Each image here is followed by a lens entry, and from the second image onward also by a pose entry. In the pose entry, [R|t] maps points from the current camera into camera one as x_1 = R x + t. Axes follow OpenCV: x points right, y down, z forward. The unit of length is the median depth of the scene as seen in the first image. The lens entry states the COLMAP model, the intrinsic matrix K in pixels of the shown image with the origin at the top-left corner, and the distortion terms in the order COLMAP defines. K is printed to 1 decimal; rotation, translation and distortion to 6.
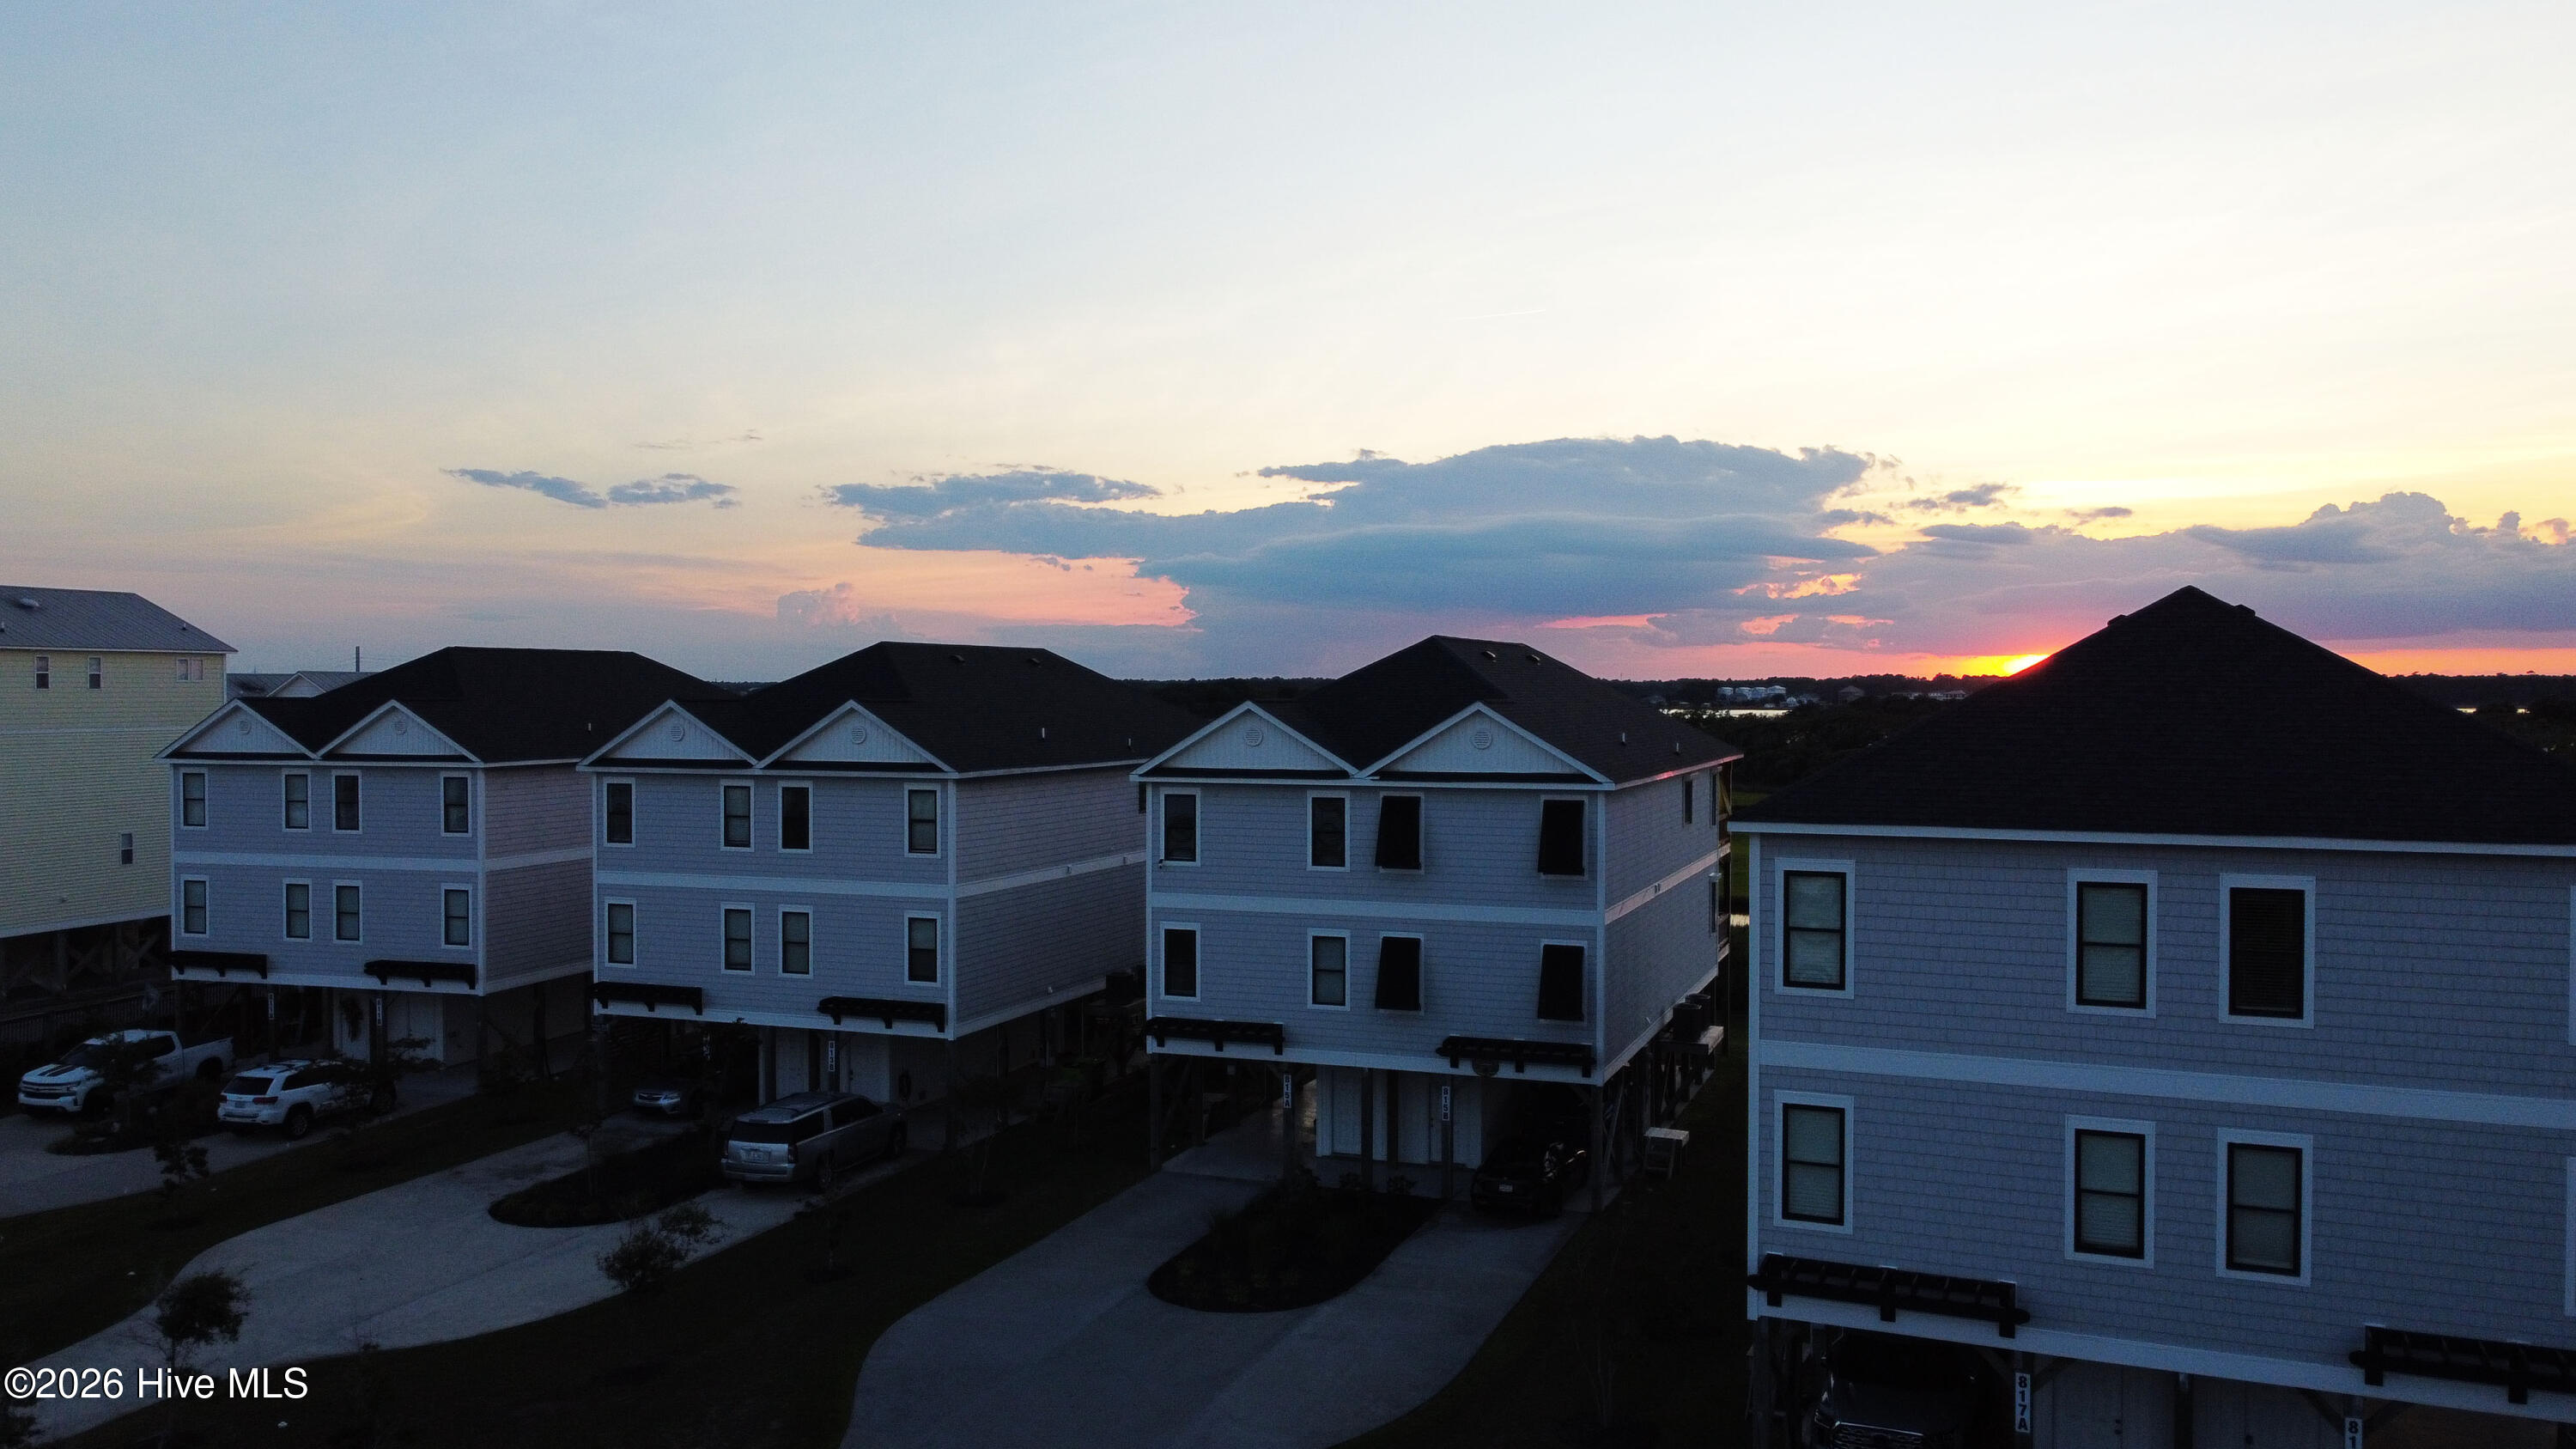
lens RADIAL K [[1941.2, 0, 1274.3], [0, 1941.2, 732.5], [0, 0, 1]] dist [0.006780, -0.013200]
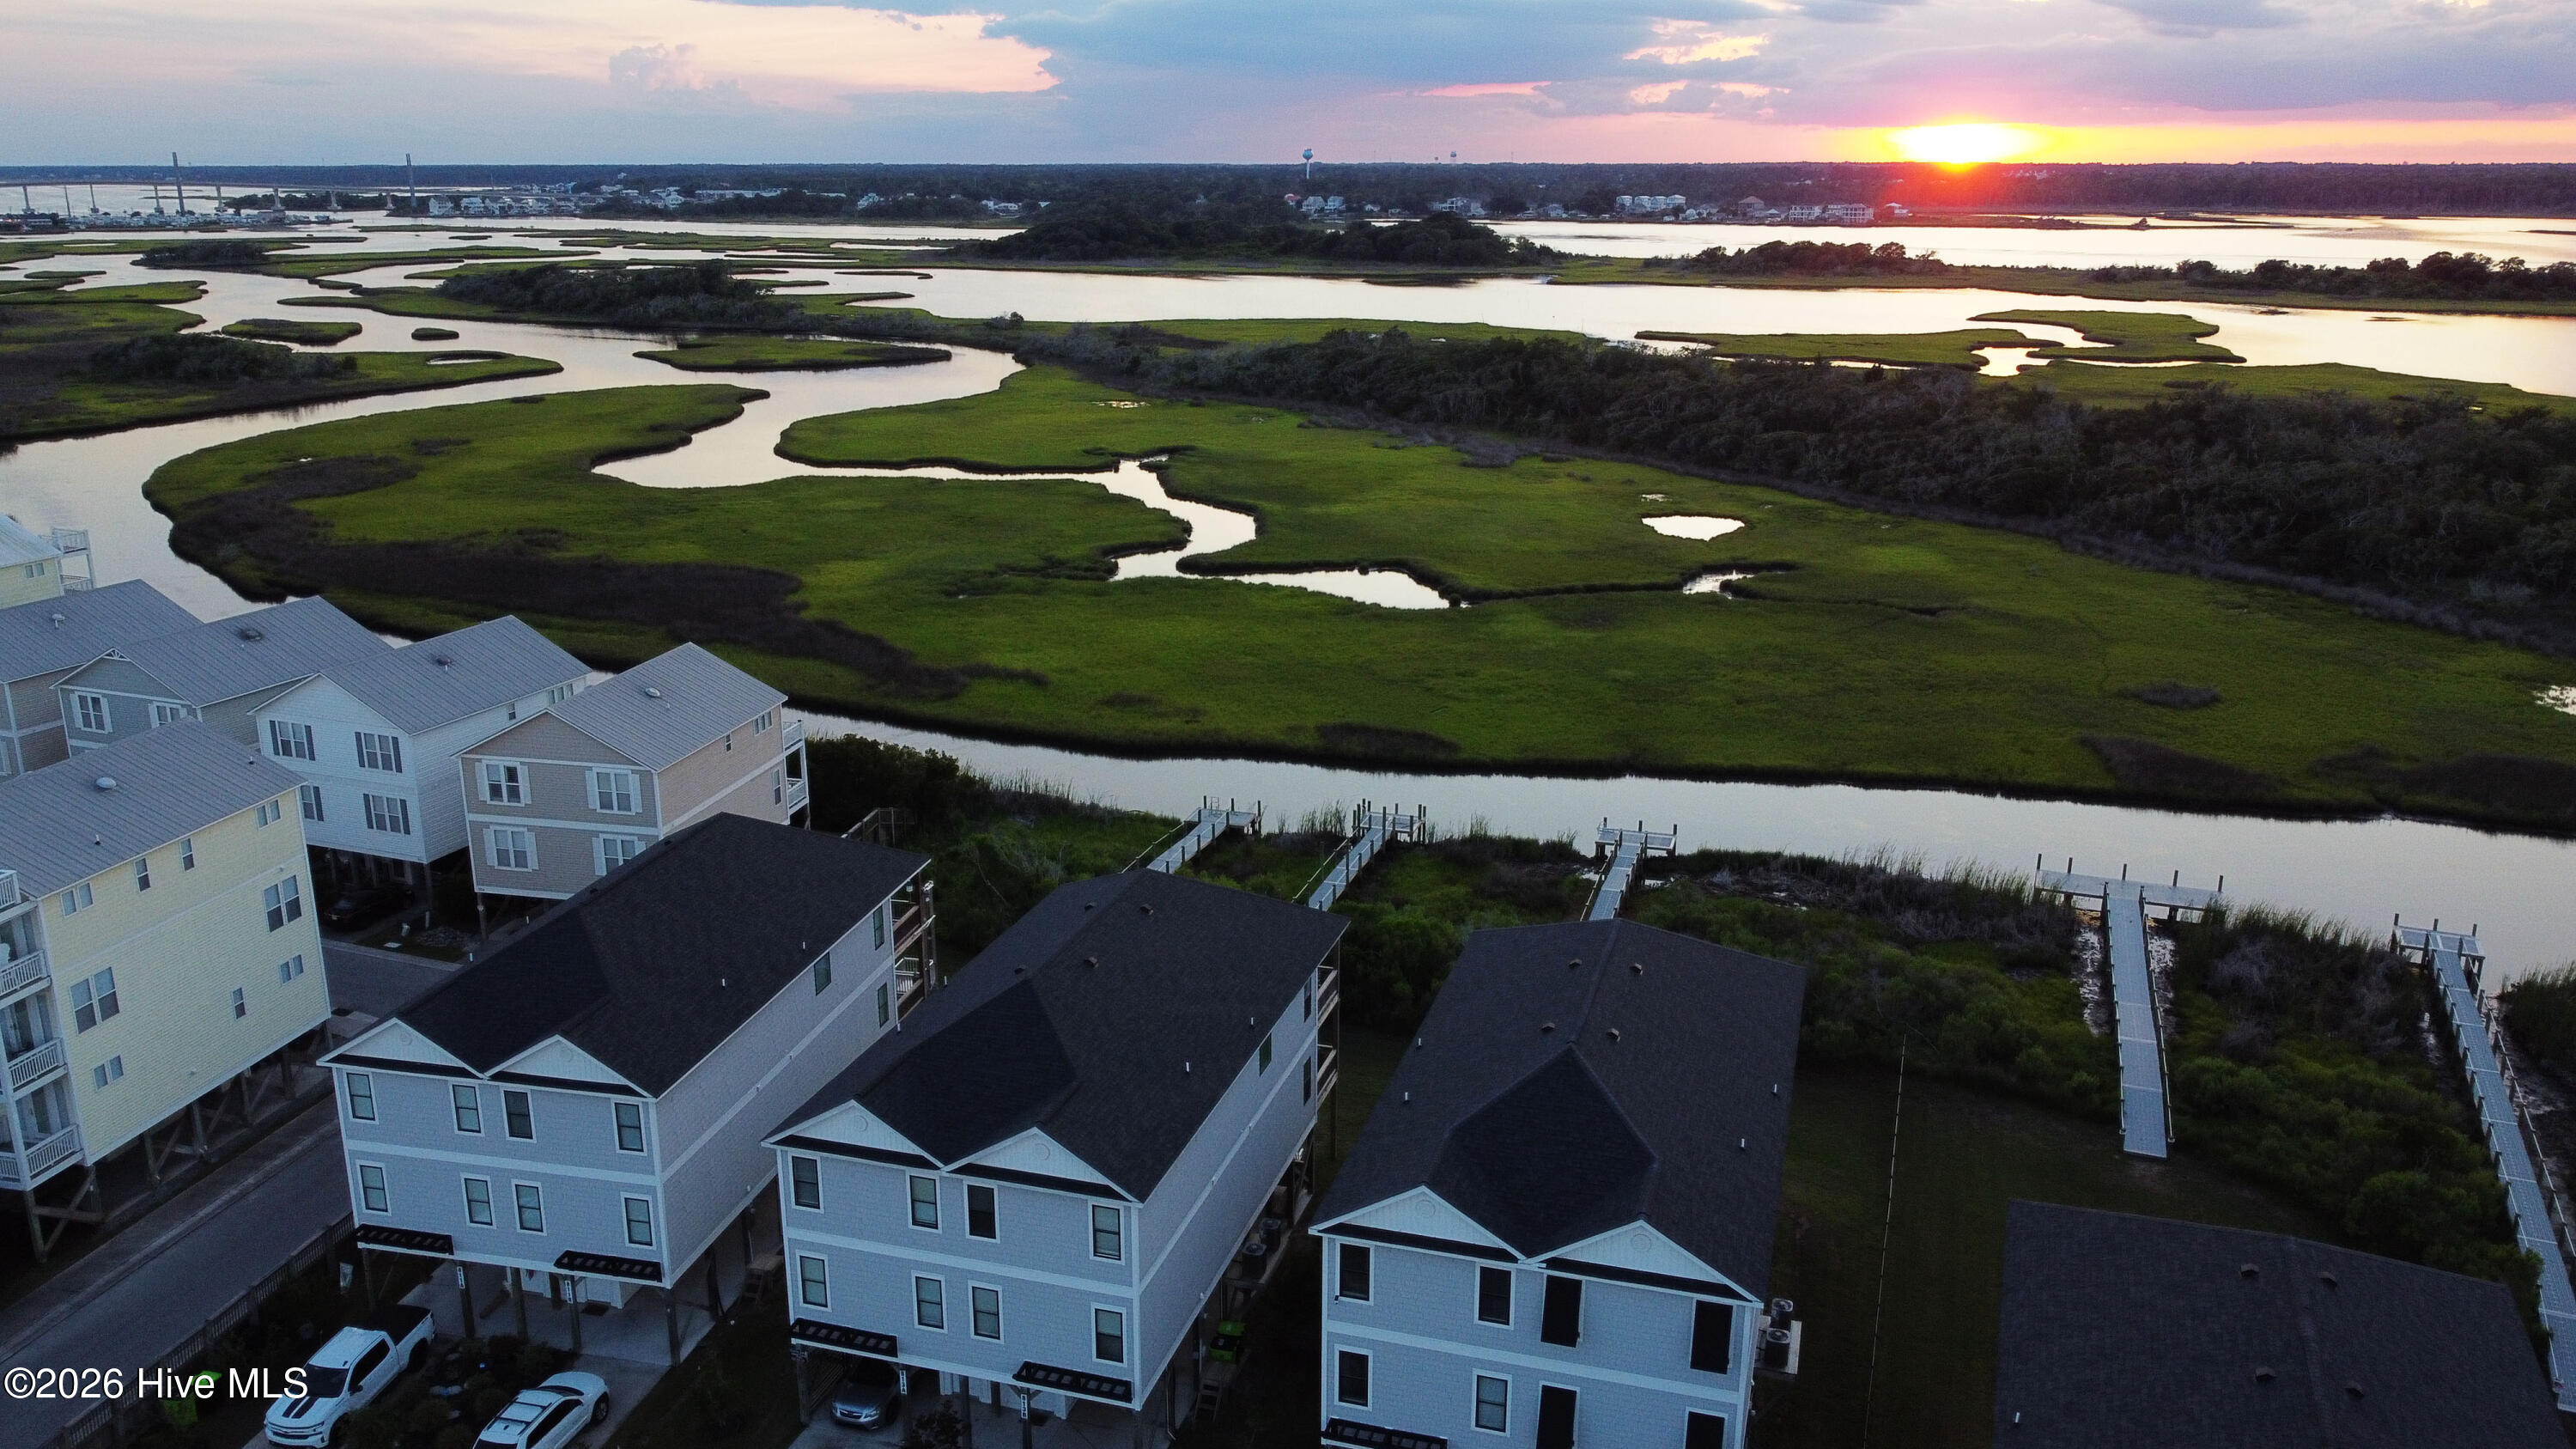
lens RADIAL K [[1941.2, 0, 1270.7], [0, 1941.2, 725.3], [0, 0, 1]] dist [0.006780, -0.013200]
pose [[0.998197, -0.017751, 0.057342, -0.152796], [0.002542, 0.966917, 0.255080, -0.530565], [-0.059973, -0.254474, 0.965218, 0.011869]]
